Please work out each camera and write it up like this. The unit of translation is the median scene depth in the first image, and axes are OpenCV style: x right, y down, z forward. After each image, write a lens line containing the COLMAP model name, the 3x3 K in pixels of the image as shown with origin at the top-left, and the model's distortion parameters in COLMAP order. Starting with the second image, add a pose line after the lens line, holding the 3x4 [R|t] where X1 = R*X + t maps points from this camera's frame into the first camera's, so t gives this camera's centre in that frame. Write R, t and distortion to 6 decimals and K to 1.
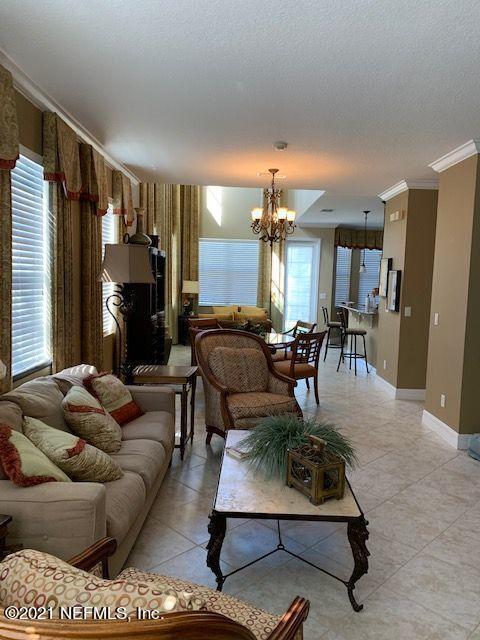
lens RADIAL K [[483.2, 0, 243.0], [0, 483.2, 317.7], [0, 0, 1]] dist [0.005469, -0.001841]
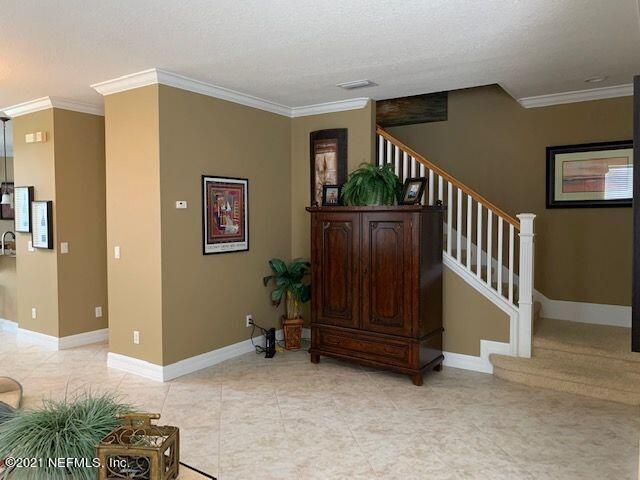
lens RADIAL K [[483.2, 0, 321.4], [0, 483.2, 241.7], [0, 0, 1]] dist [0.005469, -0.001841]
pose [[0.561931, -0.078859, 0.823416, -0.123394], [0.088098, 0.995489, 0.035217, -0.014087], [-0.822479, 0.052752, 0.566344, 0.123498]]
